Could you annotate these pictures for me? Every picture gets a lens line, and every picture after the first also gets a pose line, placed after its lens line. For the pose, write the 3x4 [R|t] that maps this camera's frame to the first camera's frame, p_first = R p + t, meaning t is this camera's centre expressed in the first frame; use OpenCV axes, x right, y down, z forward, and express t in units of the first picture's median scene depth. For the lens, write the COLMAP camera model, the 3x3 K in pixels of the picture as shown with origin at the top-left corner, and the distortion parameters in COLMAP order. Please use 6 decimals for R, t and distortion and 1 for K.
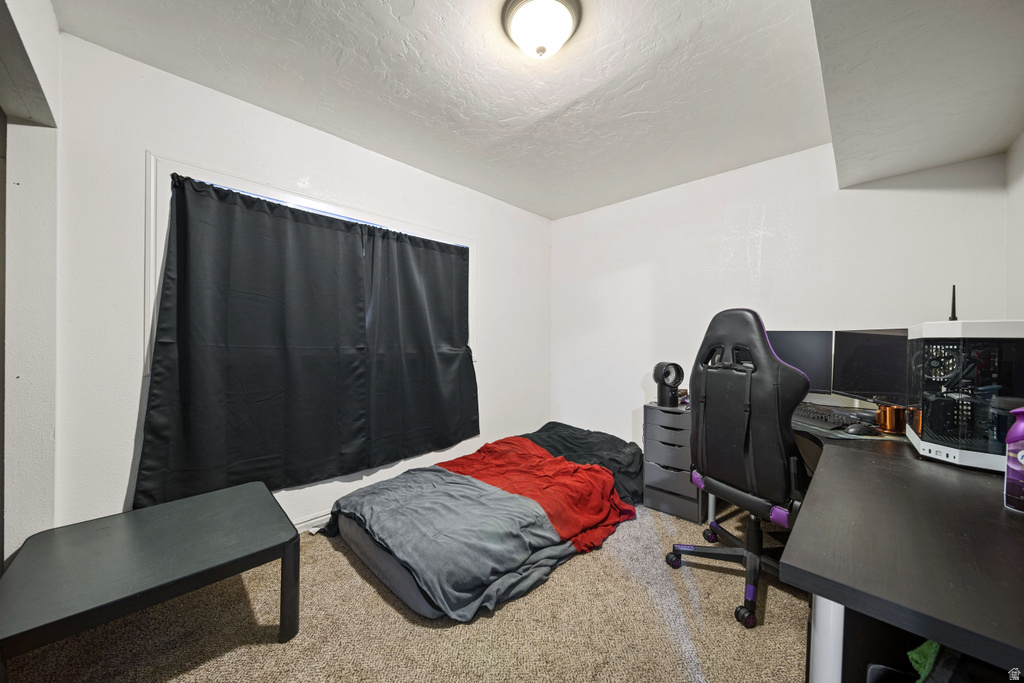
lens RADIAL K [[359.3, 0, 510.8], [0, 359.3, 343.0], [0, 0, 1]] dist [0.000092, -0.000212]
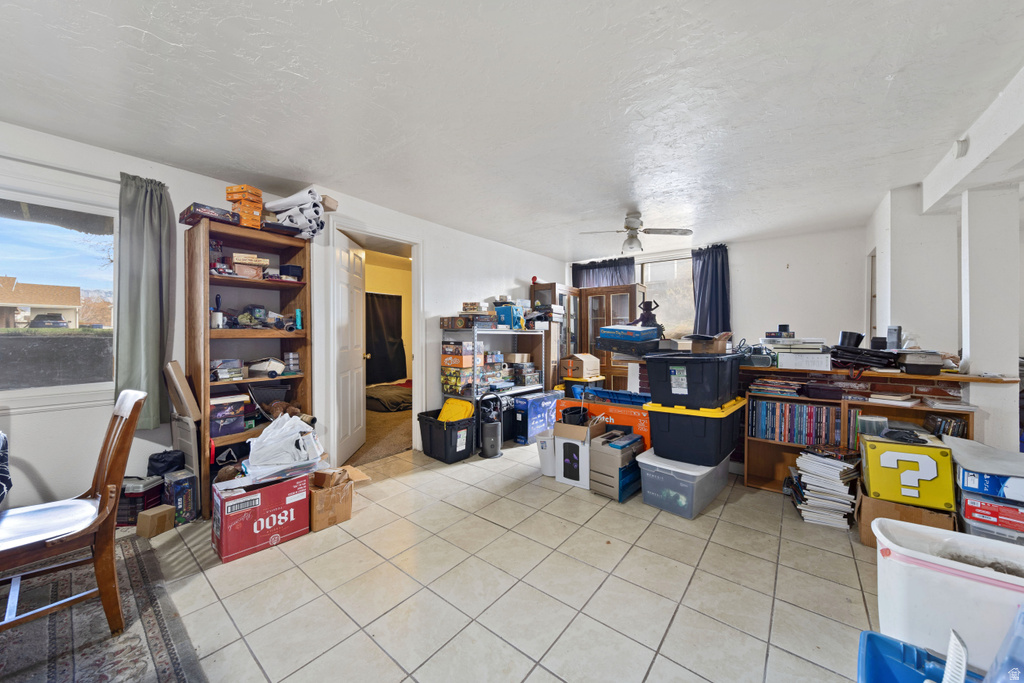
lens RADIAL K [[359.3, 0, 509.3], [0, 359.3, 336.7], [0, 0, 1]] dist [0.000092, -0.000212]
pose [[0.994448, -0.008568, 0.104878, 0.353007], [0.009383, 0.999929, -0.007289, 0.020822], [-0.104808, 0.008232, 0.994458, -1.477746]]
